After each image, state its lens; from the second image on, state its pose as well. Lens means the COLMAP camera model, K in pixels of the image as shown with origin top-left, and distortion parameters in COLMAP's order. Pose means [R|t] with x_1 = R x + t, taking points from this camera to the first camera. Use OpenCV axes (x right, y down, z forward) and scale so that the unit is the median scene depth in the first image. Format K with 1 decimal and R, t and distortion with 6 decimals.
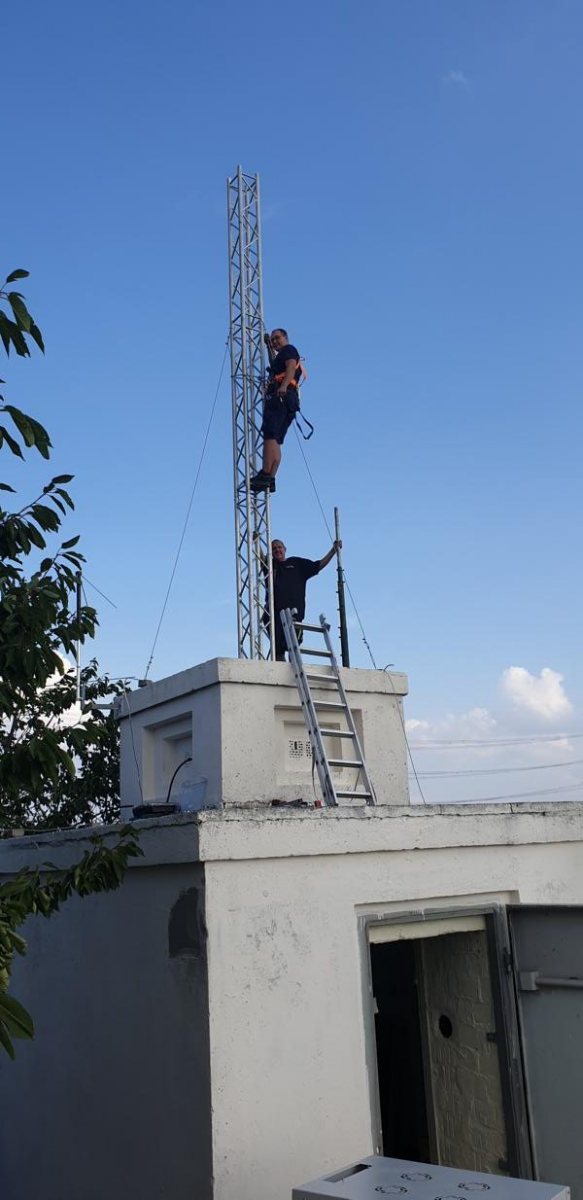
lens RADIAL K [[954.6, 0, 291.5], [0, 954.6, 600.0], [0, 0, 1]] dist [-0.000181, -0.000911]
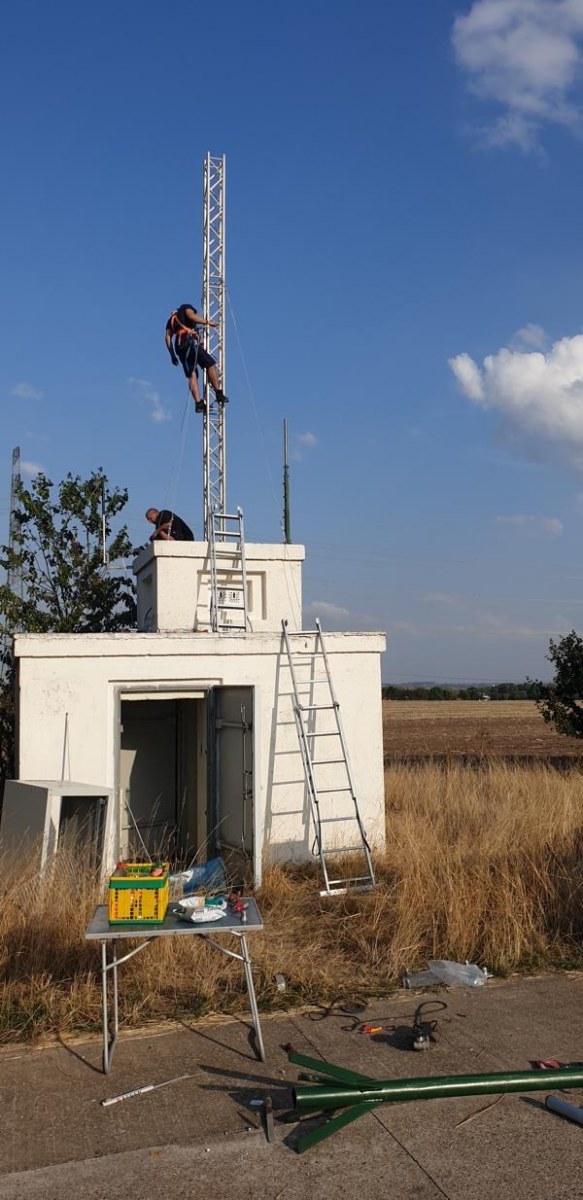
lens RADIAL K [[954.6, 0, 291.5], [0, 954.6, 600.0], [0, 0, 1]] dist [-0.000181, -0.000911]
pose [[0.951860, 0.000319, -0.306534, 0.943728], [0.055169, 0.983492, 0.172335, -0.158294], [0.301528, -0.180950, 0.936129, -0.671803]]
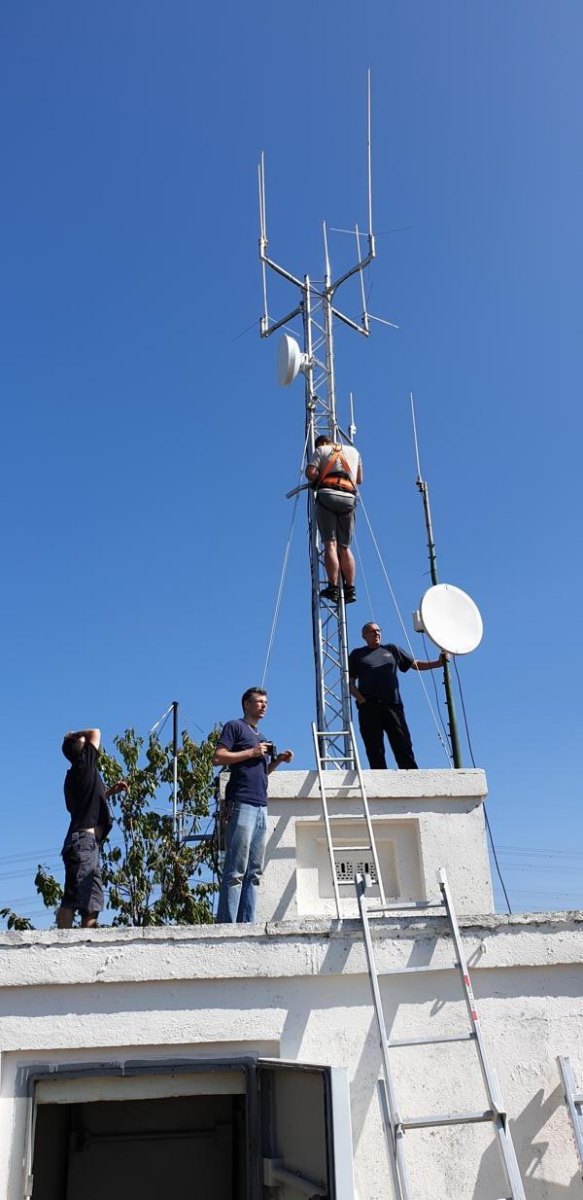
lens RADIAL K [[954.6, 0, 291.5], [0, 954.6, 600.0], [0, 0, 1]] dist [-0.000181, -0.000911]
pose [[0.857873, -0.200546, -0.473112, 0.684536], [0.132065, 0.975819, -0.174171, 0.097748], [0.496601, 0.086936, 0.863614, 0.323734]]
